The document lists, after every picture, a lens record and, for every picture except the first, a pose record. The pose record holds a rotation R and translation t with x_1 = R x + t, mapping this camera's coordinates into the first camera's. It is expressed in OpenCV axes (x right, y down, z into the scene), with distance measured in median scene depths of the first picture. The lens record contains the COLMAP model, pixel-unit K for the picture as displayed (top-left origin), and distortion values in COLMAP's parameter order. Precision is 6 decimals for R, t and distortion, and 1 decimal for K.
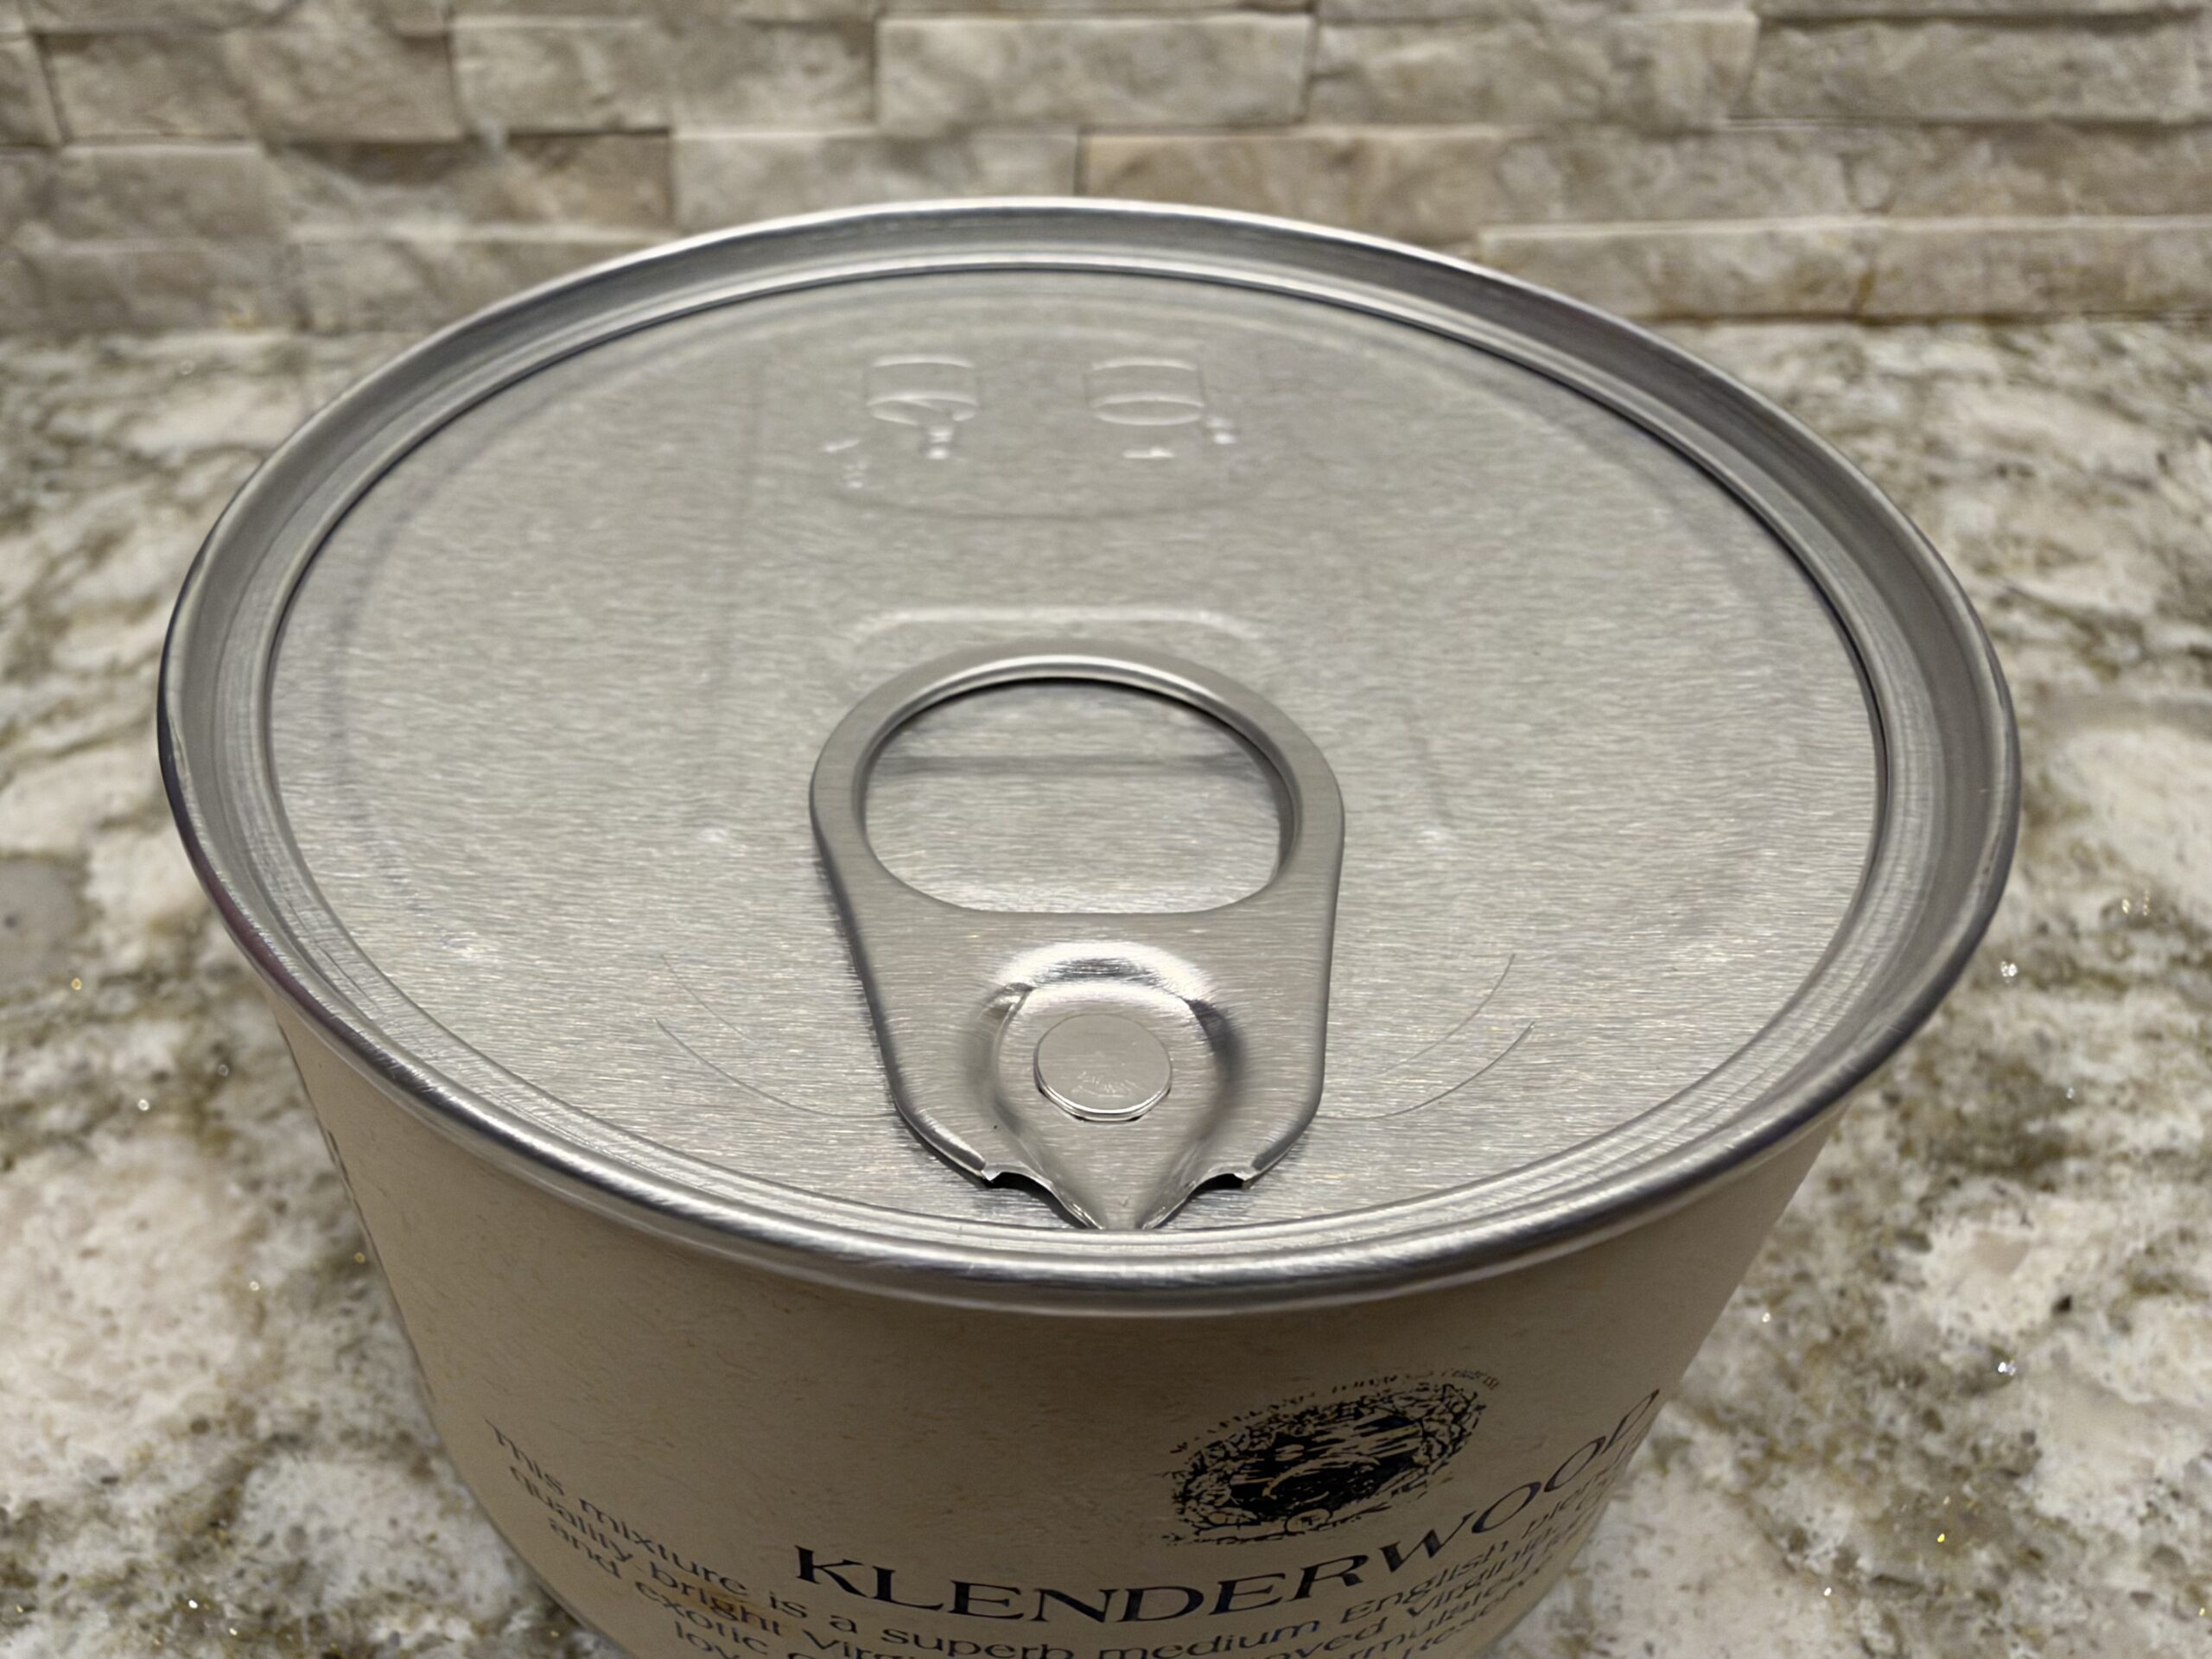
lens RADIAL K [[1638.6, 0, 869.5], [0, 1638.6, 841.4], [0, 0, 1]] dist [-0.024631, 0.027604]
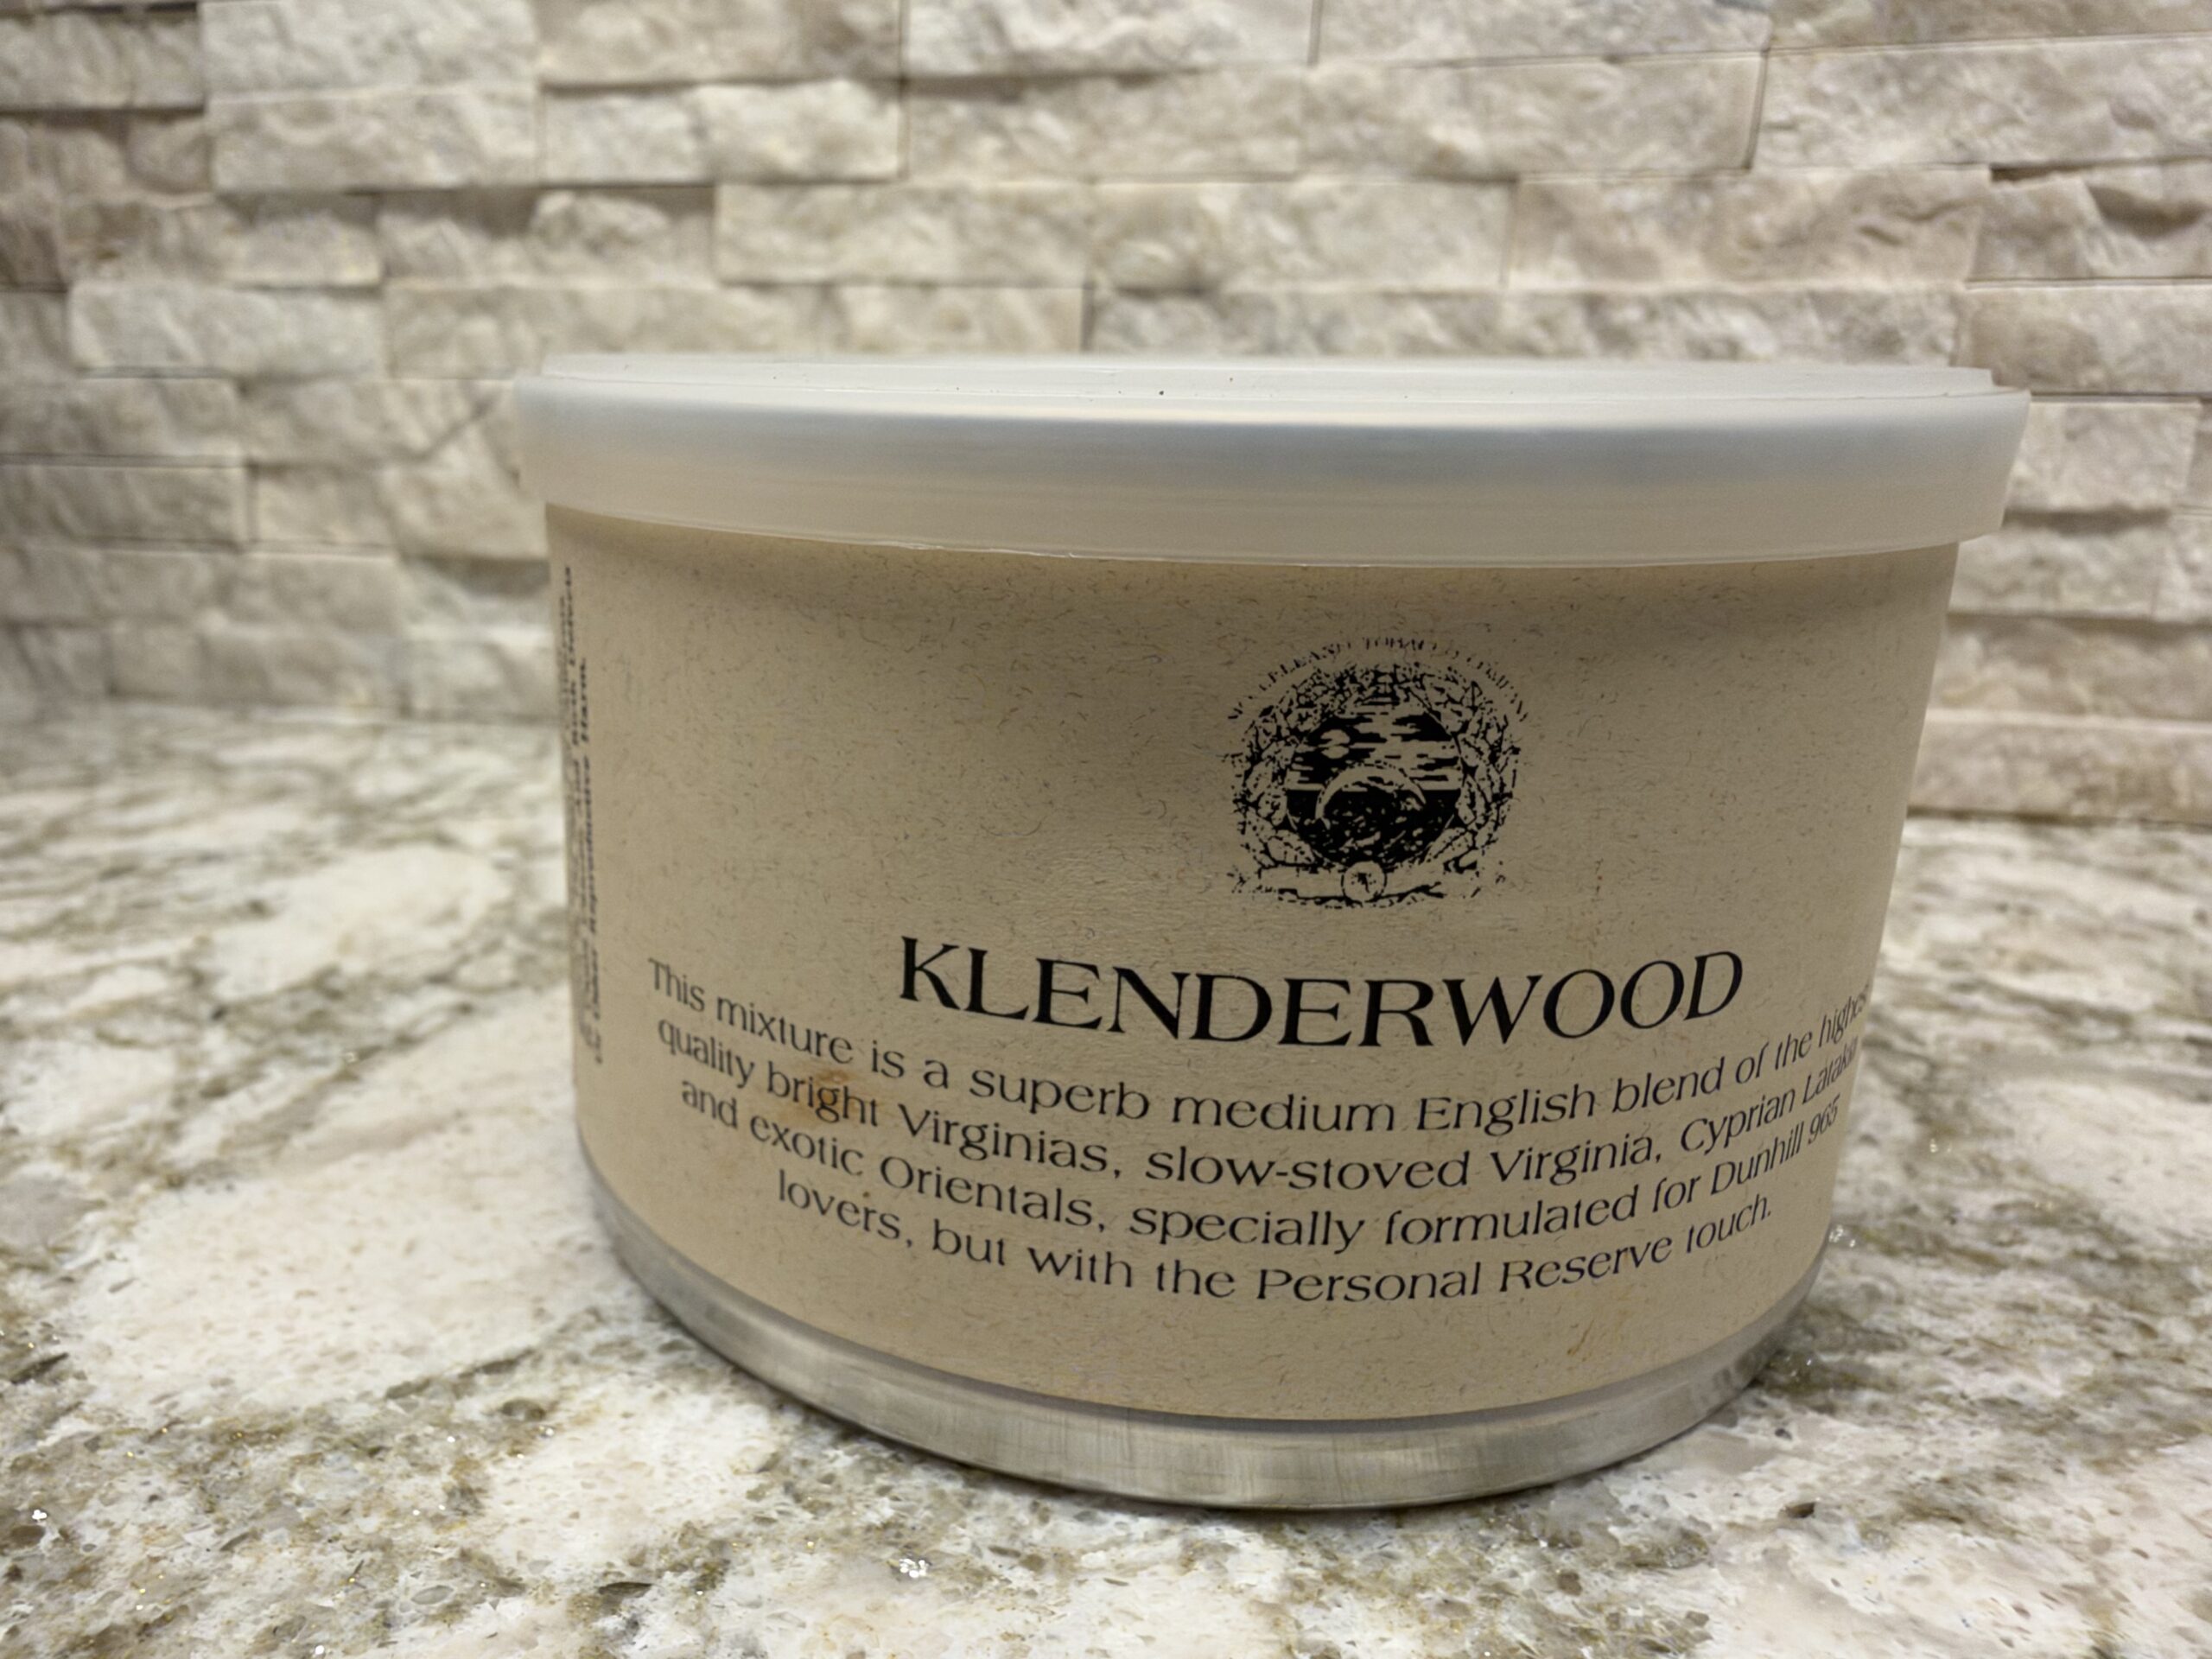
lens RADIAL K [[1646.3, 0, 866.0], [0, 1646.3, 838.8], [0, 0, 1]] dist [-0.018172, 0.018293]
pose [[0.975328, 0.086603, -0.203064, 0.340218], [-0.166542, 0.892438, -0.419306, 0.312022], [0.144909, 0.442779, 0.884843, 0.095069]]
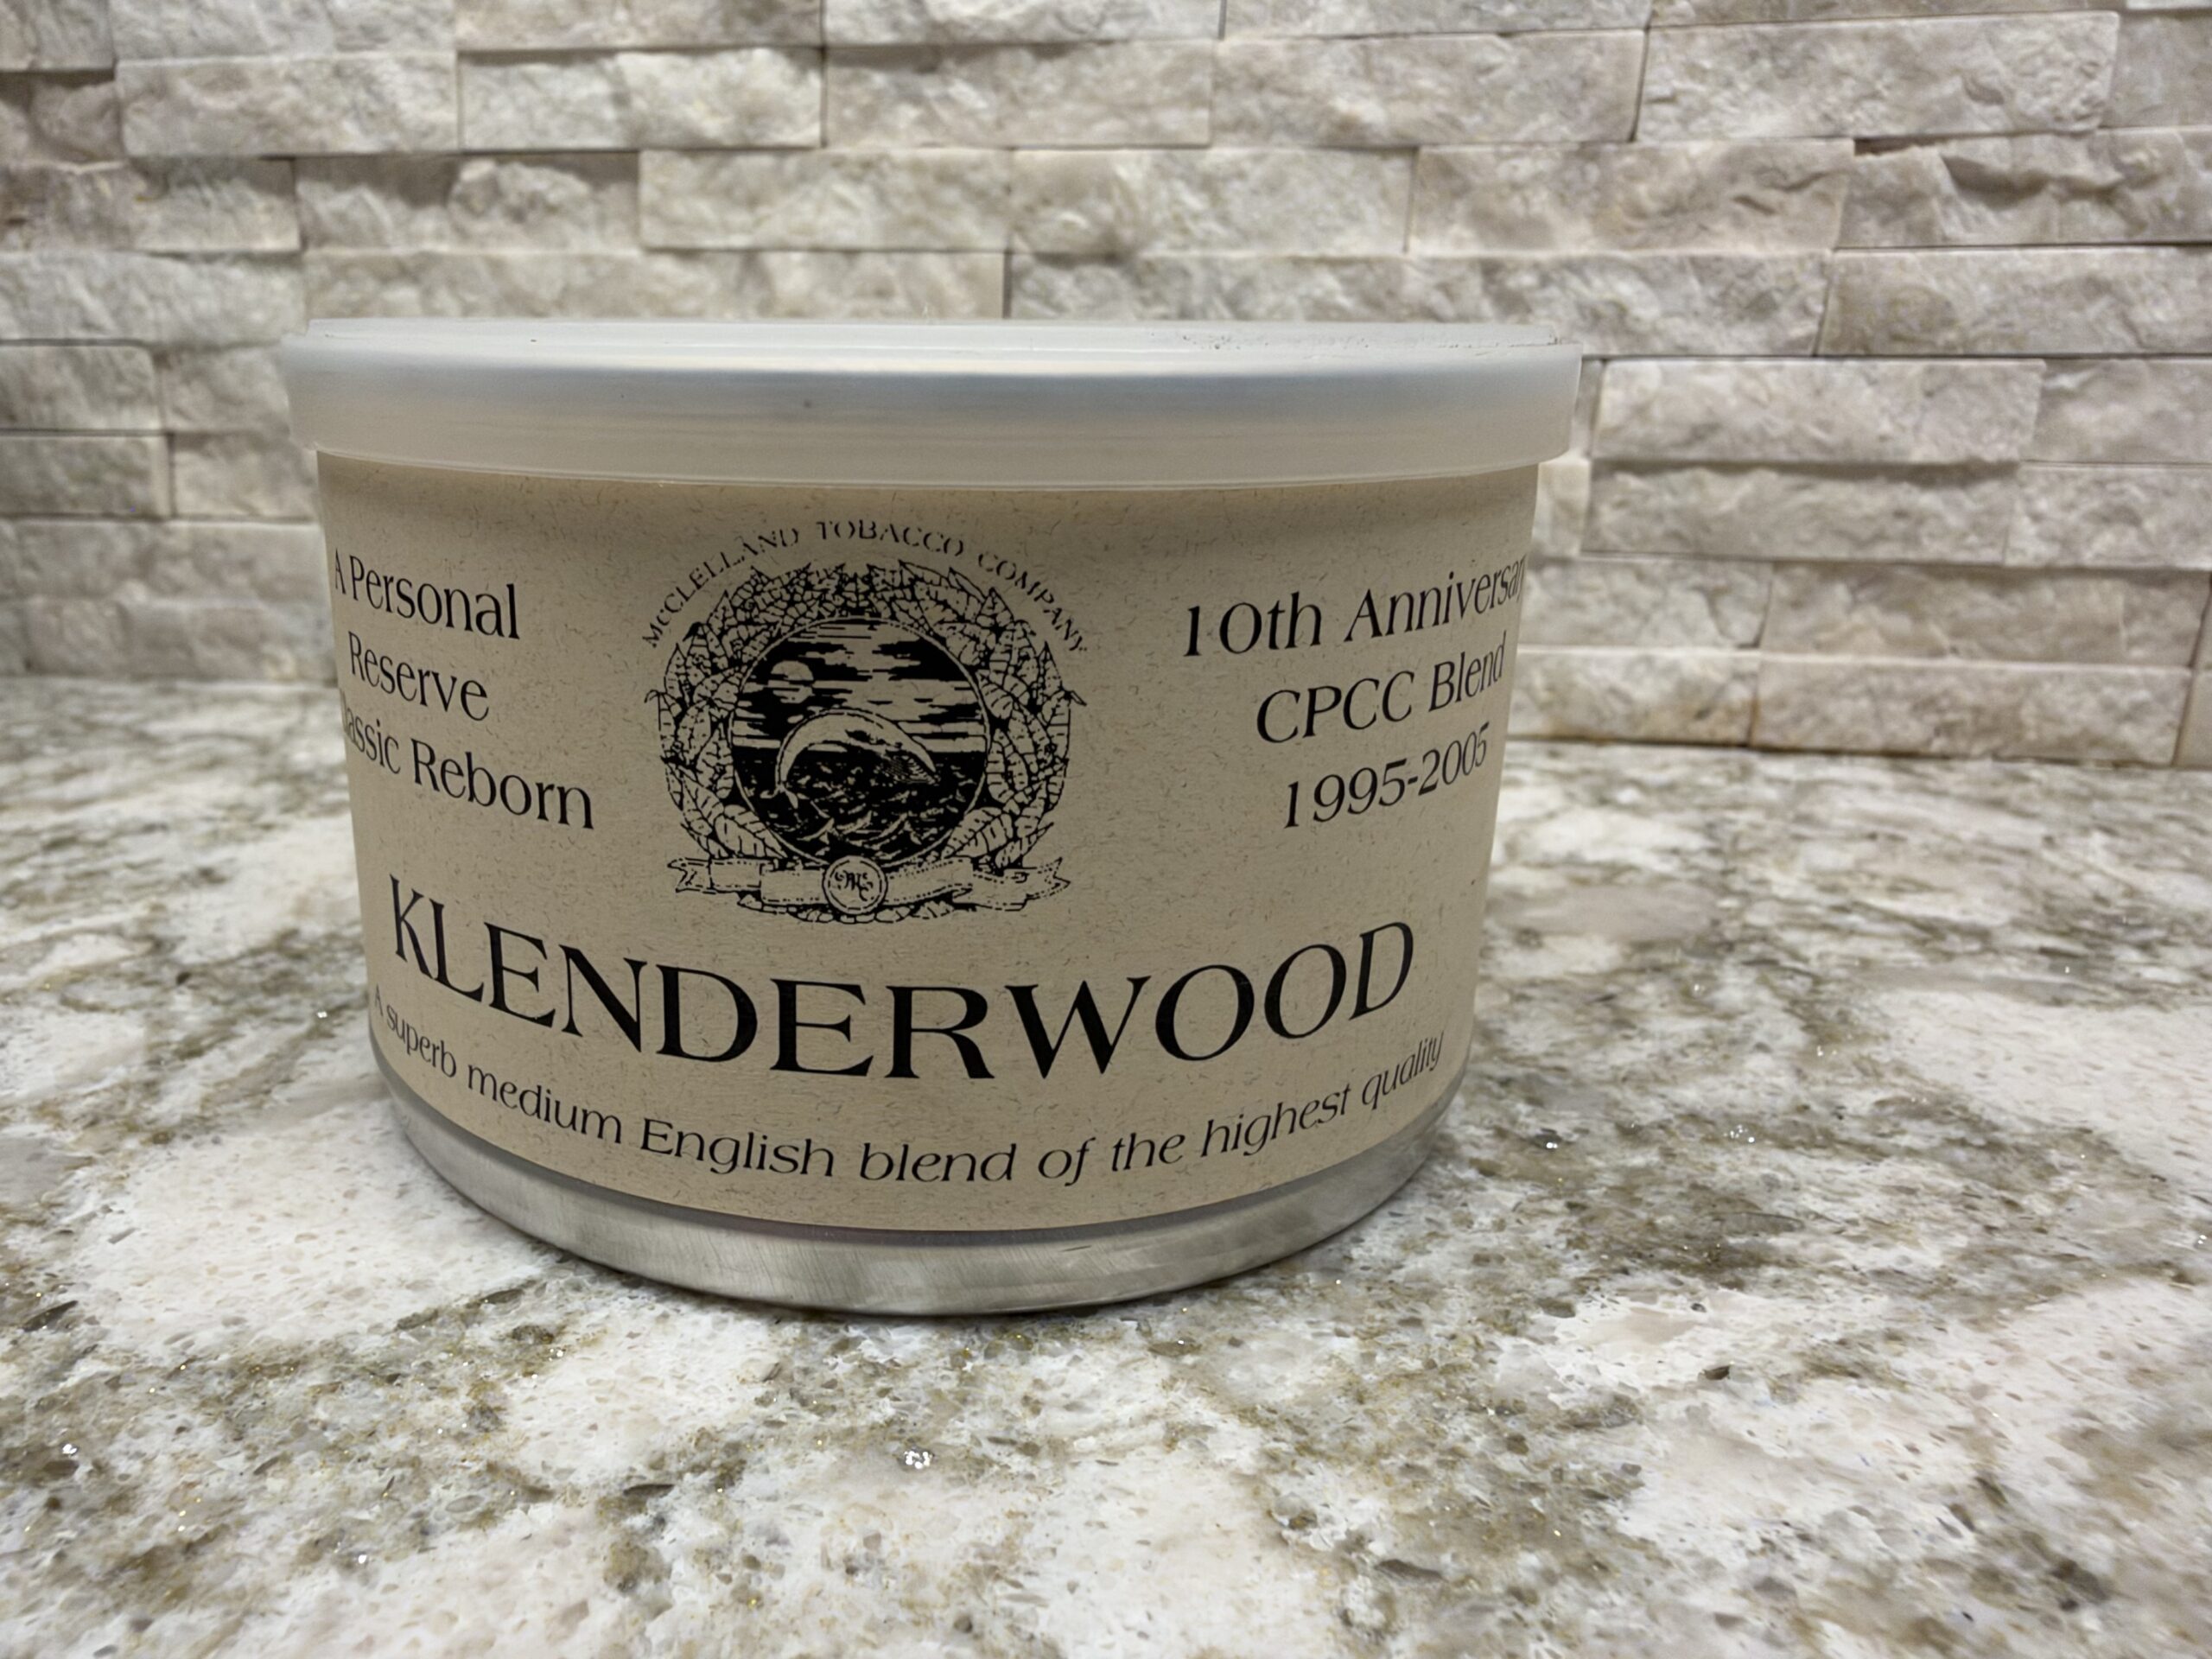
lens RADIAL K [[1638.6, 0, 869.5], [0, 1638.6, 841.4], [0, 0, 1]] dist [-0.024631, 0.027604]
pose [[0.987686, 0.068303, -0.140754, 0.314376], [-0.120957, 0.903987, -0.410095, 0.339594], [0.099229, 0.422070, 0.901116, 0.069983]]
